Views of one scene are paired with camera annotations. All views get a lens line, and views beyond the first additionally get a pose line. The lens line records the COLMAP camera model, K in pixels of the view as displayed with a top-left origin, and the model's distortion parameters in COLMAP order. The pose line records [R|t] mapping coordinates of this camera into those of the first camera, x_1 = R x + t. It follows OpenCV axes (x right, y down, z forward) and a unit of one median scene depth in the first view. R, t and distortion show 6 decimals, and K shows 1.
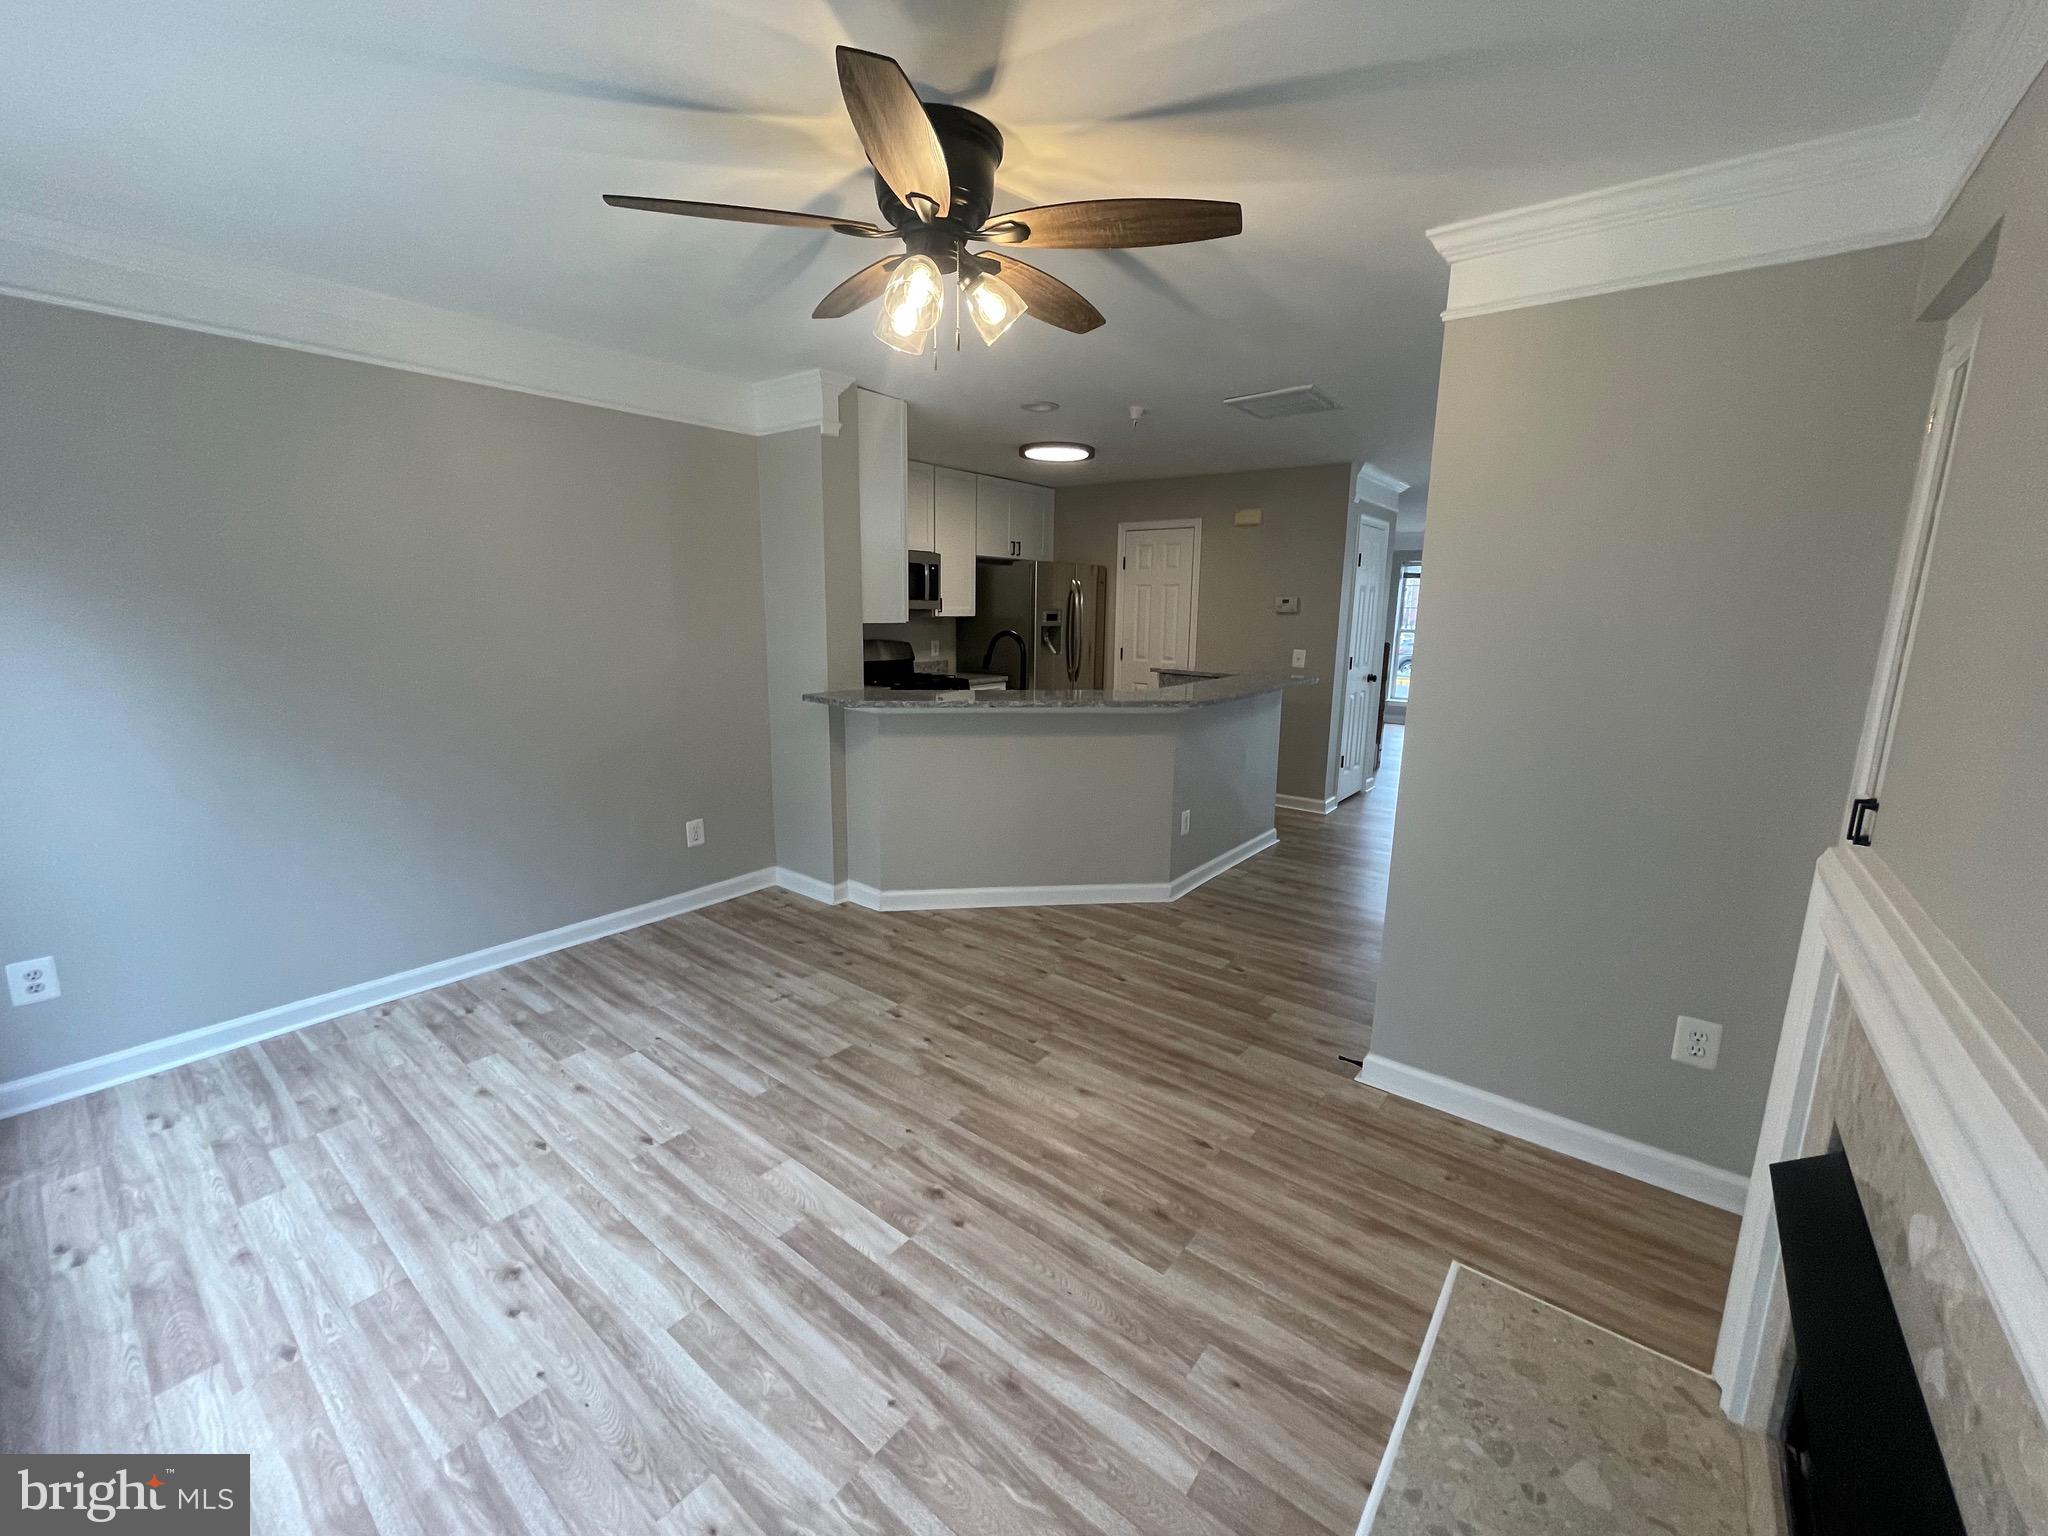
lens RADIAL K [[826.9, 0, 1027.9], [0, 826.9, 759.7], [0, 0, 1]] dist [-0.002318, -0.000644]
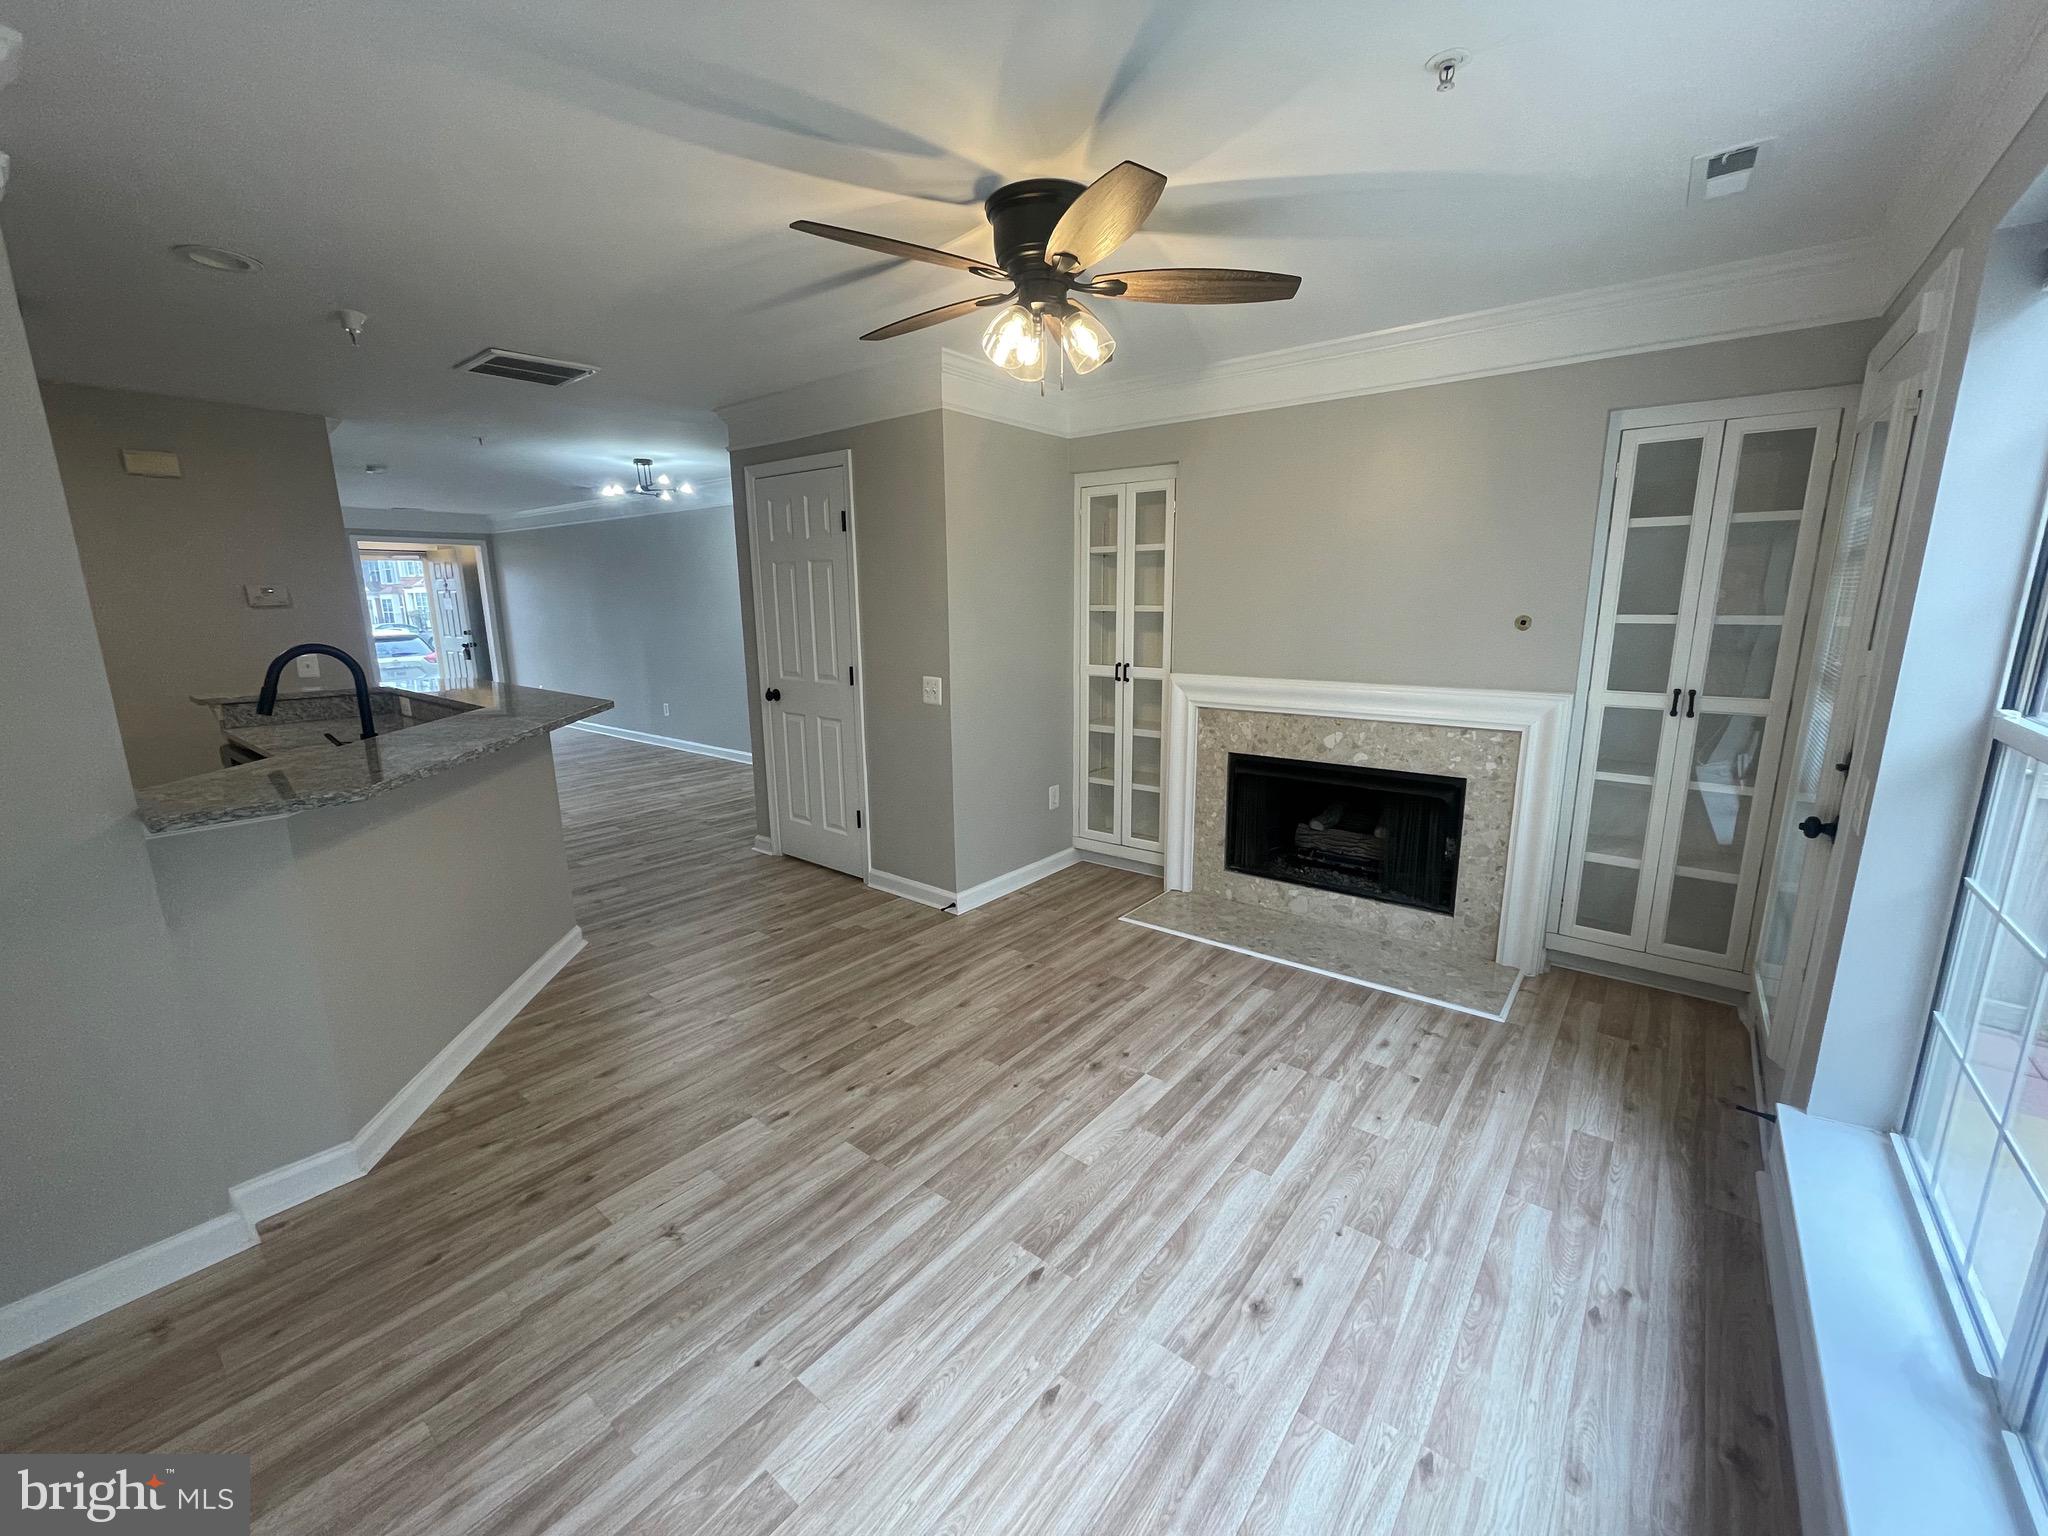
lens RADIAL K [[826.9, 0, 1021.7], [0, 826.9, 764.2], [0, 0, 1]] dist [-0.002318, -0.000644]
pose [[0.008073, -0.216986, 0.976141, -1.230173], [0.192500, 0.958252, 0.211417, -0.200162], [-0.981264, 0.186201, 0.049506, 0.956482]]
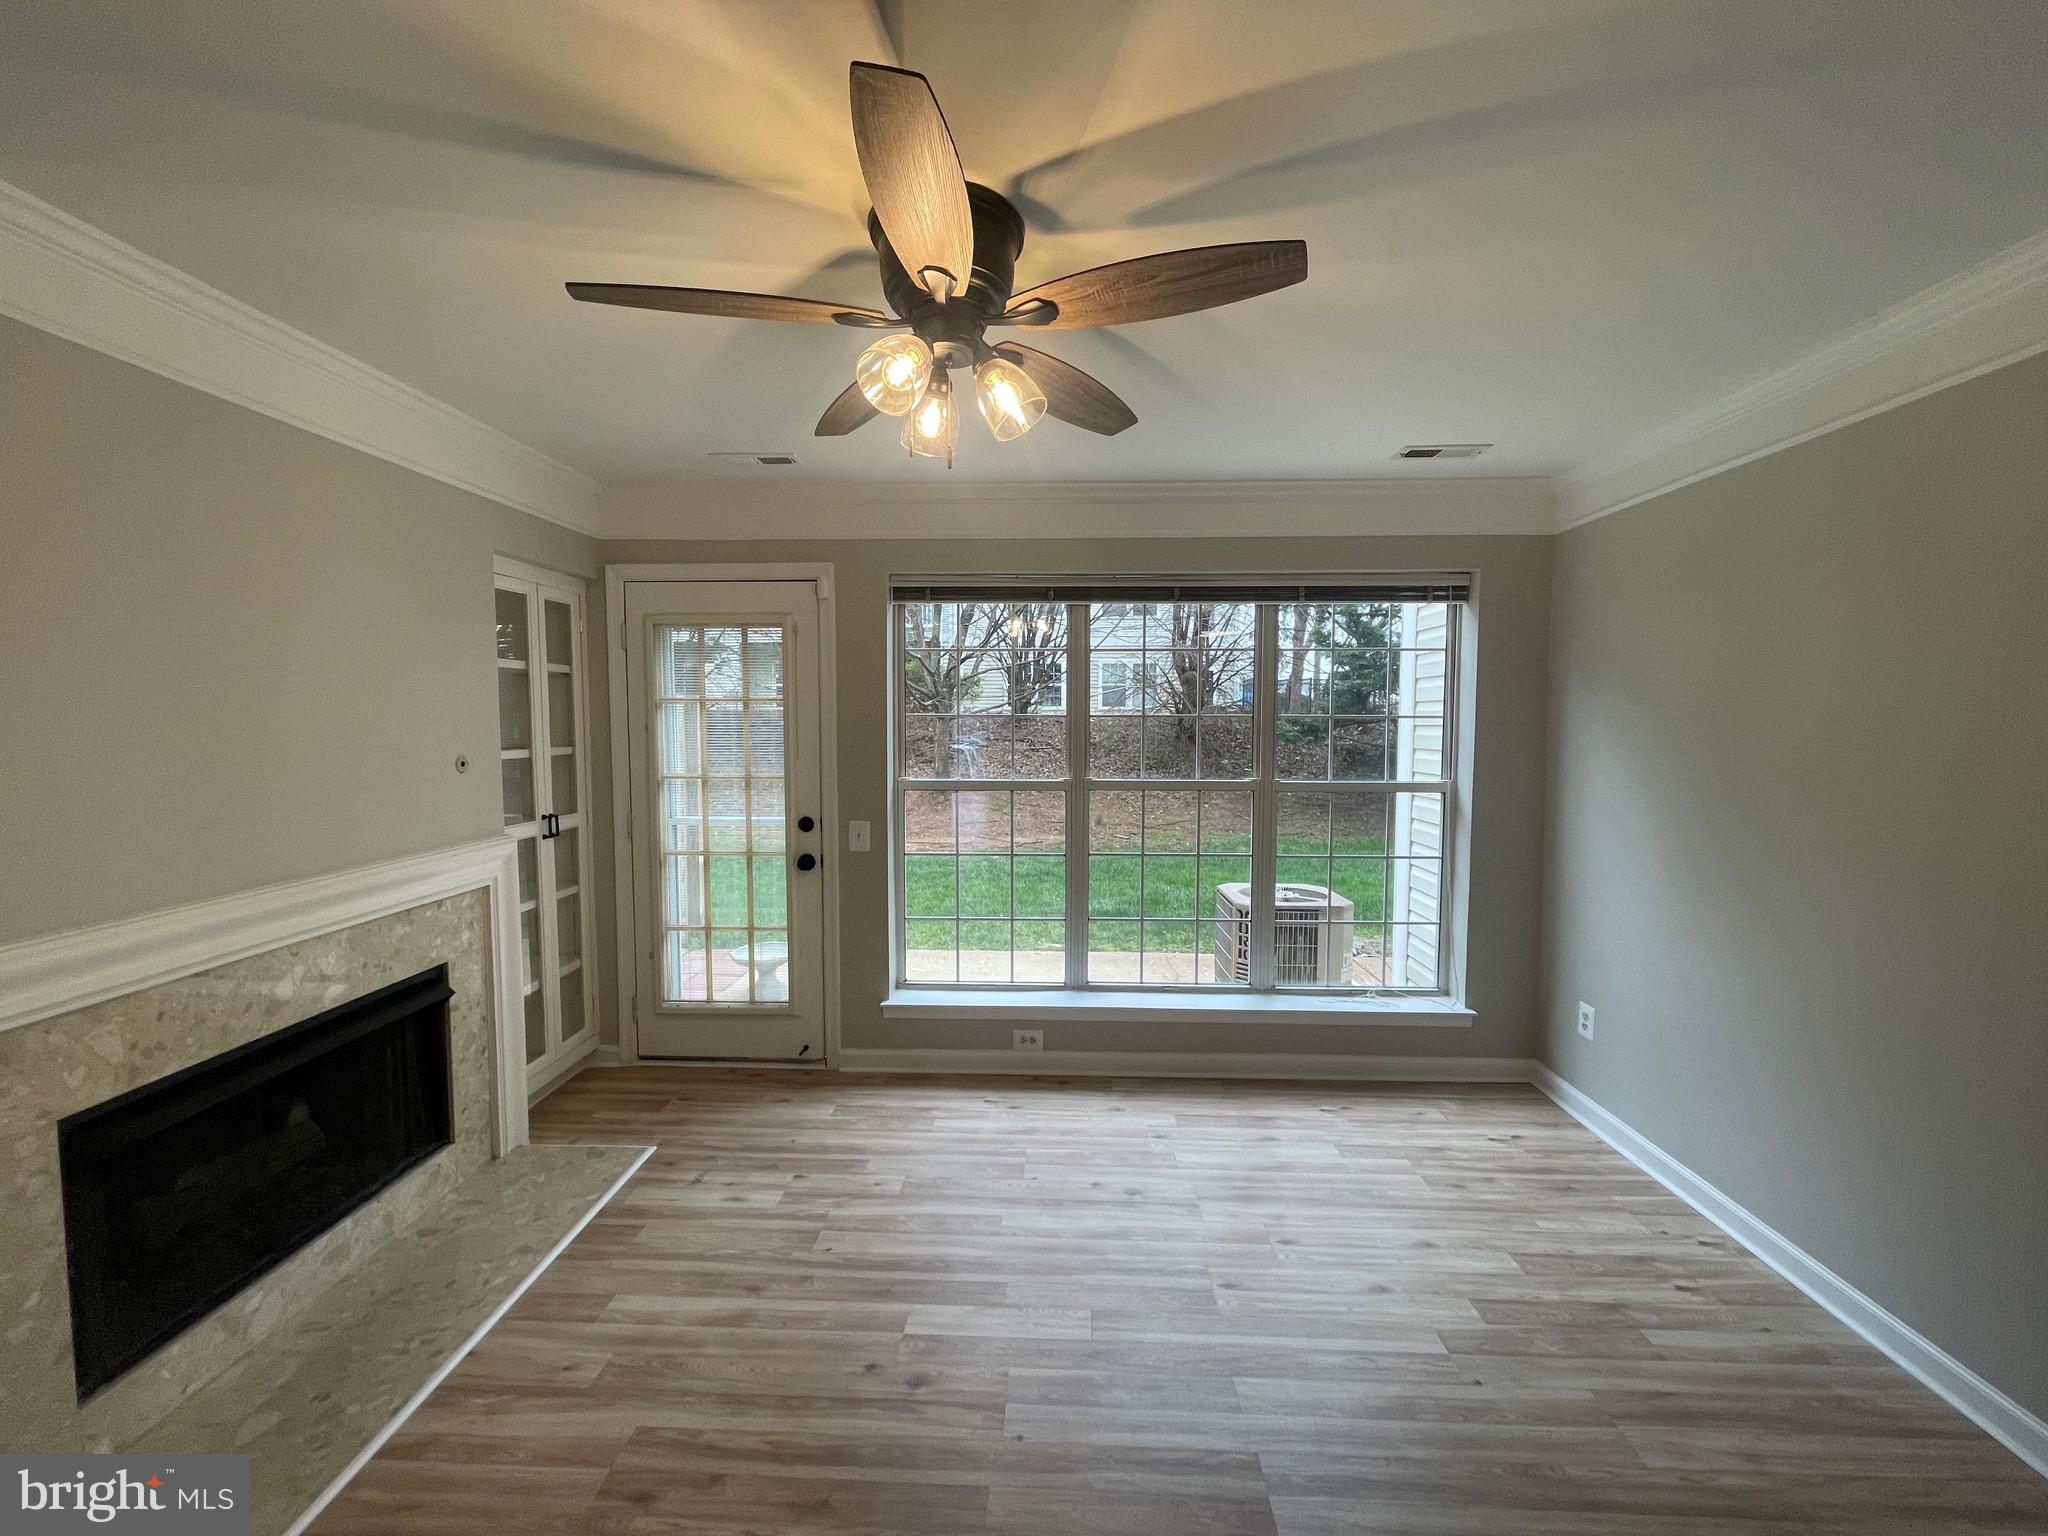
lens RADIAL K [[826.9, 0, 1034.9], [0, 826.9, 761.9], [0, 0, 1]] dist [-0.002318, -0.000644]
pose [[-0.807657, 0.016653, -0.589418, 0.298639], [-0.121134, 0.973595, 0.193493, -0.314236], [0.577076, 0.227674, -0.784313, 1.610075]]
